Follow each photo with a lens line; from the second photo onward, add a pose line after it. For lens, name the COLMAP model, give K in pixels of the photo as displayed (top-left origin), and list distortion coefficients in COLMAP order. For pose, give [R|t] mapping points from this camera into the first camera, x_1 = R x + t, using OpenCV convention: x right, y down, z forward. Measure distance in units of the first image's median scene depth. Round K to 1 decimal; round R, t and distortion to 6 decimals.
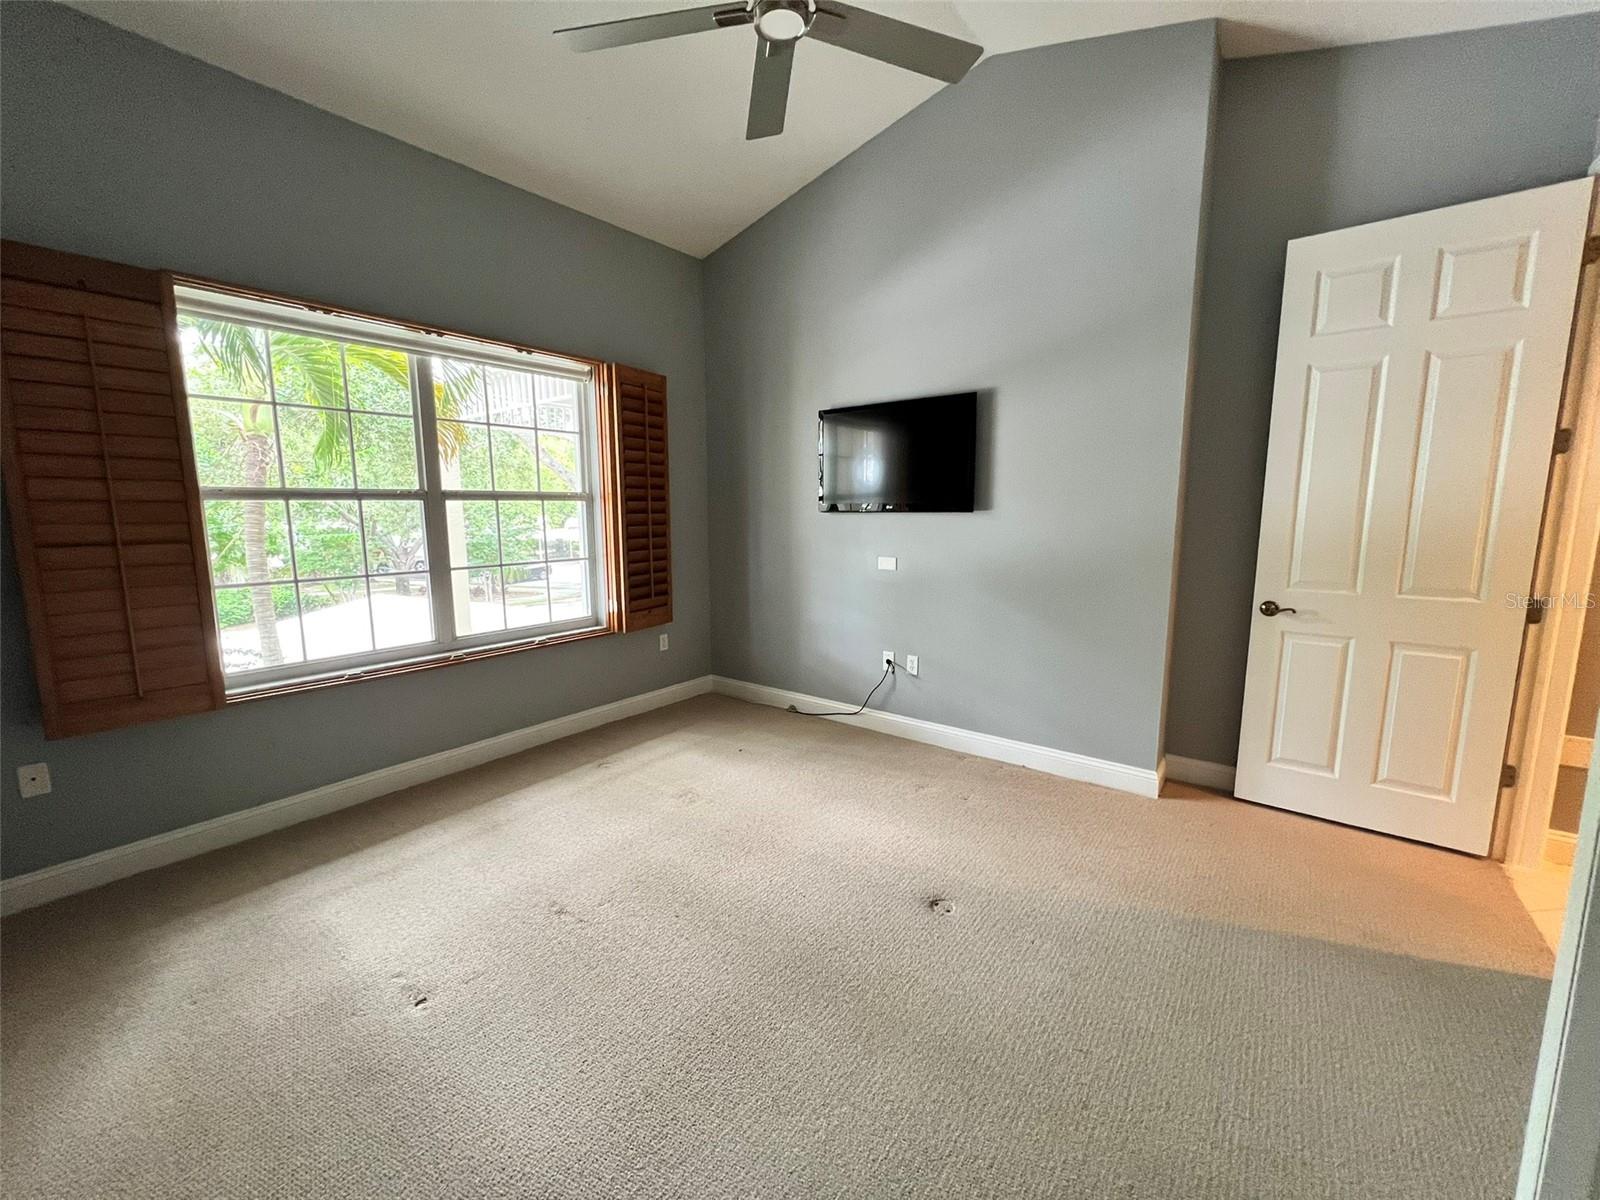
lens RADIAL K [[642.8, 0, 794.4], [0, 642.8, 595.1], [0, 0, 1]] dist [0.001677, -0.000257]
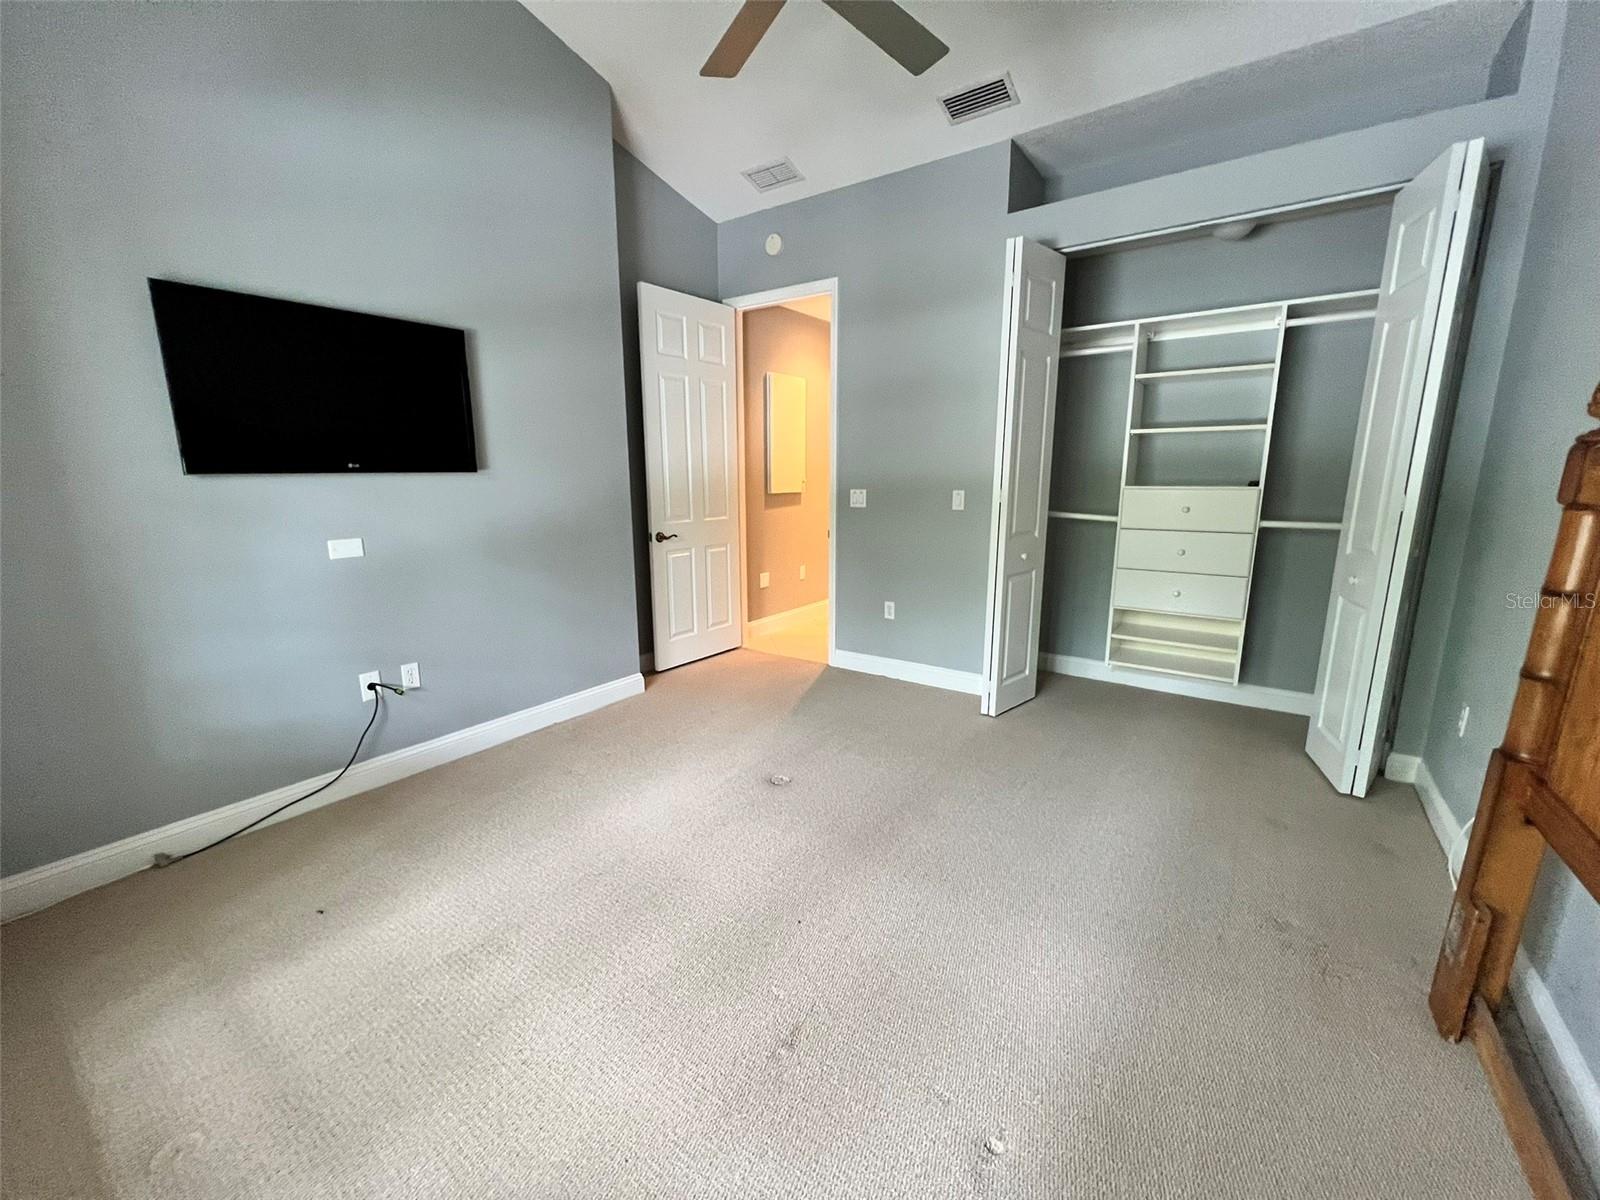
lens RADIAL K [[642.8, 0, 793.8], [0, 642.8, 598.1], [0, 0, 1]] dist [-0.000820, -0.000011]
pose [[-0.033382, -0.189431, 0.981326, -0.657229], [0.142605, 0.970925, 0.192275, -0.073184], [-0.989217, 0.146360, -0.005397, 0.638958]]
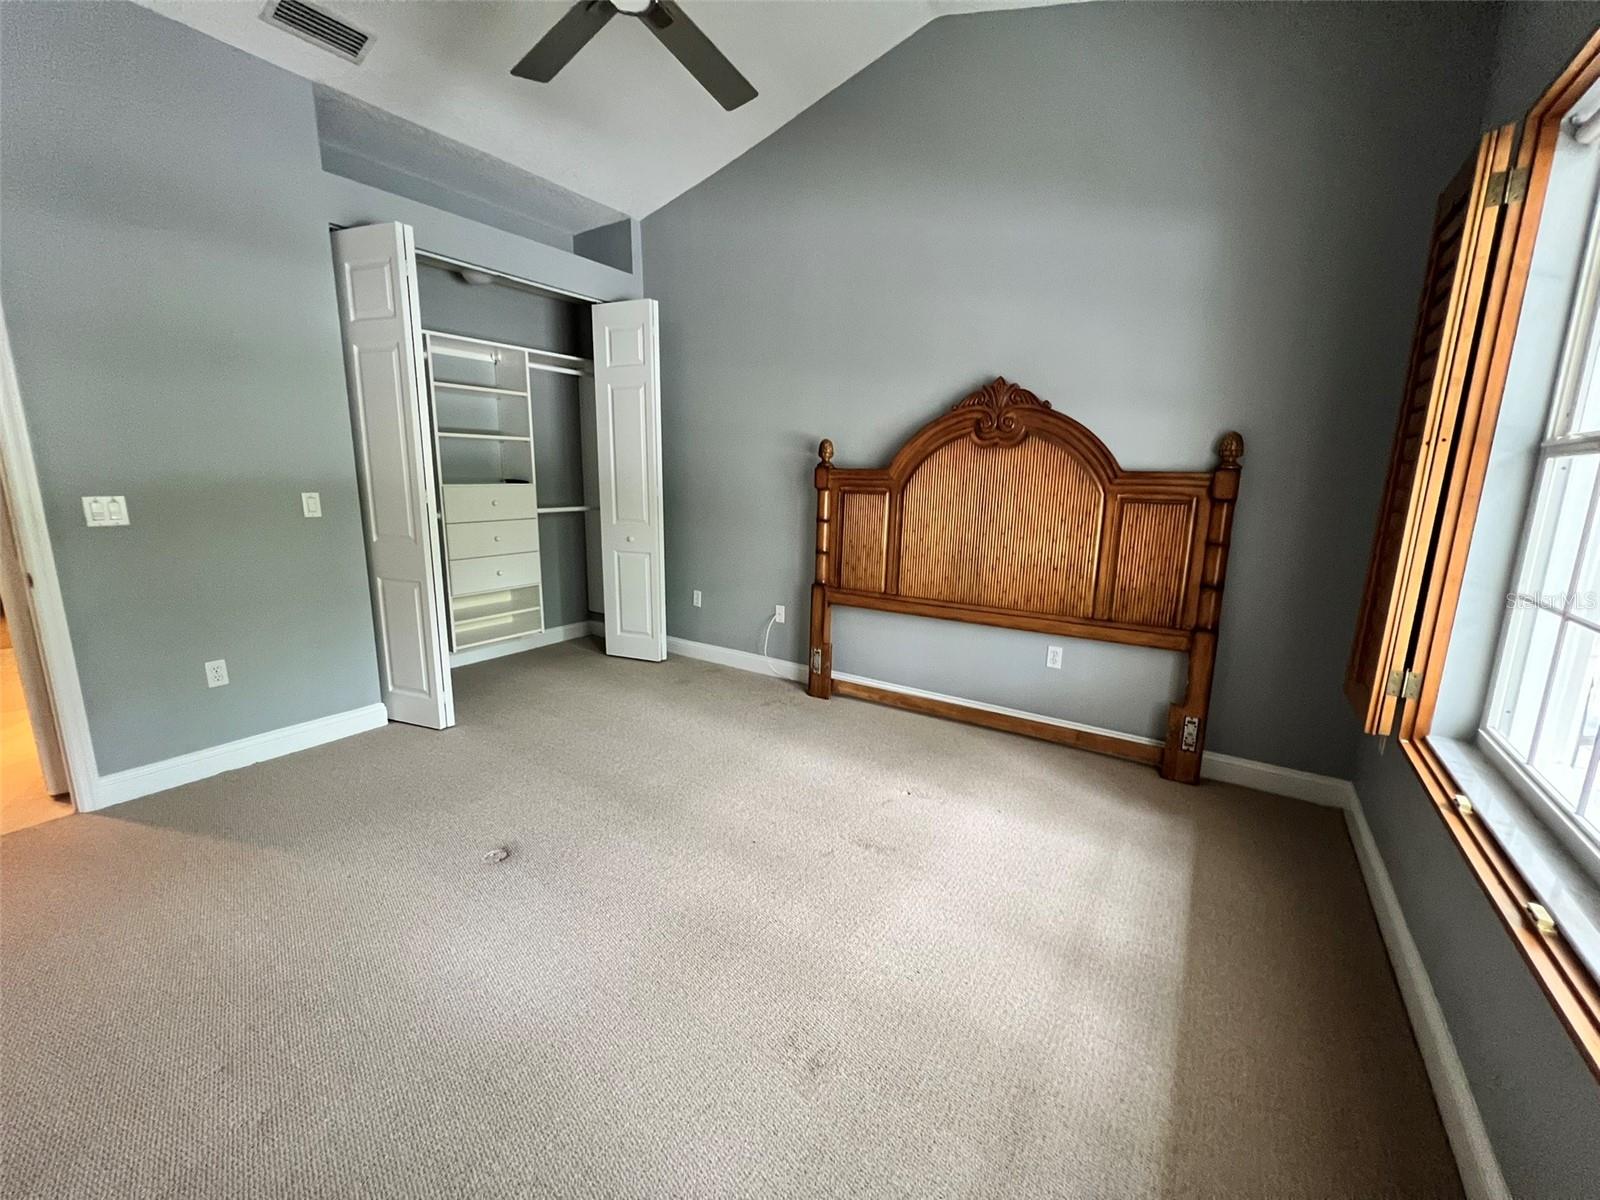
lens RADIAL K [[642.8, 0, 793.8], [0, 642.8, 598.1], [0, 0, 1]] dist [-0.000820, -0.000011]
pose [[-0.998489, 0.004133, -0.054792, -0.129828], [-0.013830, 0.946157, 0.323413, -0.162706], [0.053179, 0.323682, -0.944670, 1.280522]]
